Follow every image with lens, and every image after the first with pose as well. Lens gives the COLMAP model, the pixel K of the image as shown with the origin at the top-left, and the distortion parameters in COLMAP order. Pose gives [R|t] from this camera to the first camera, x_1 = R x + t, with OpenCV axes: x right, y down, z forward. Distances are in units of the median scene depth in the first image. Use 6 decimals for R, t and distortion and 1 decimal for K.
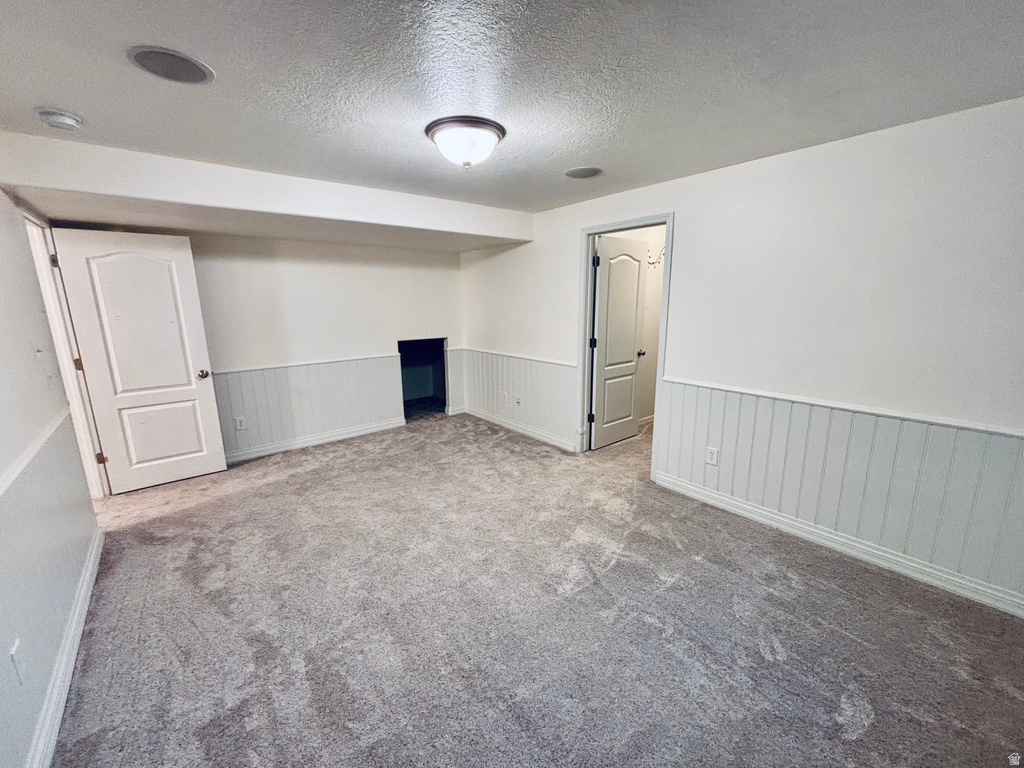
lens RADIAL K [[412.2, 0, 512.0], [0, 412.2, 384.0], [0, 0, 1]] dist [-0.001626, -0.000148]
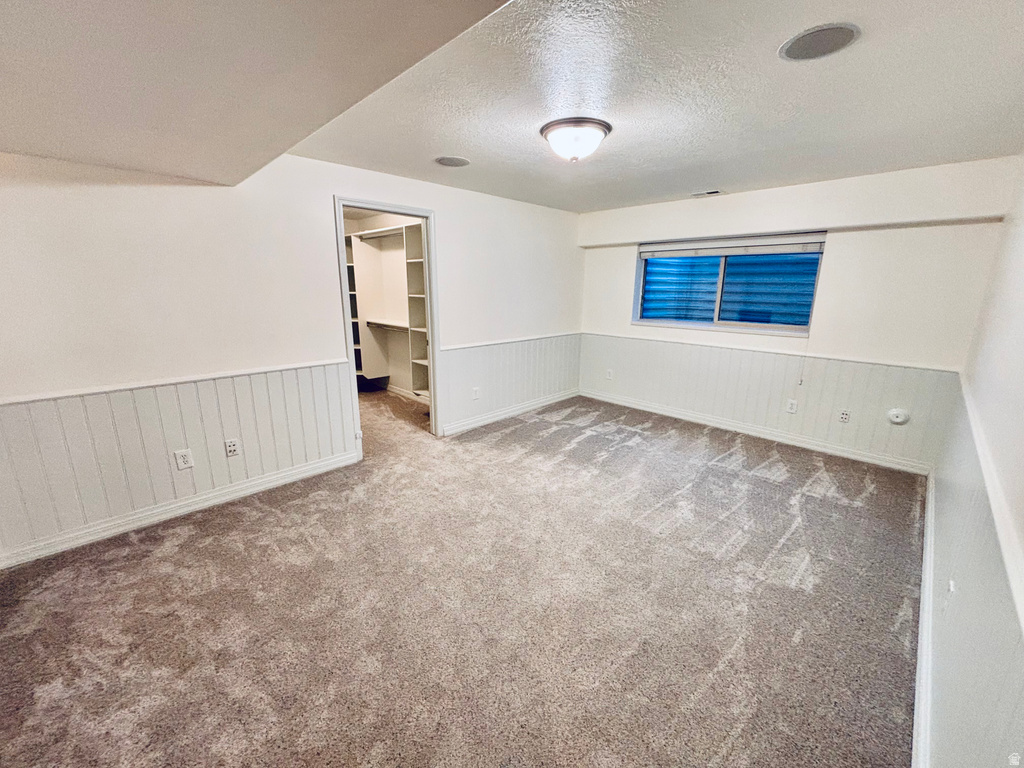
lens RADIAL K [[412.2, 0, 512.0], [0, 412.2, 384.0], [0, 0, 1]] dist [-0.001626, -0.000148]
pose [[-0.092700, -0.228080, 0.969220, -0.692071], [0.198097, 0.949727, 0.242439, -0.134876], [-0.975789, 0.214474, -0.042857, 0.708290]]
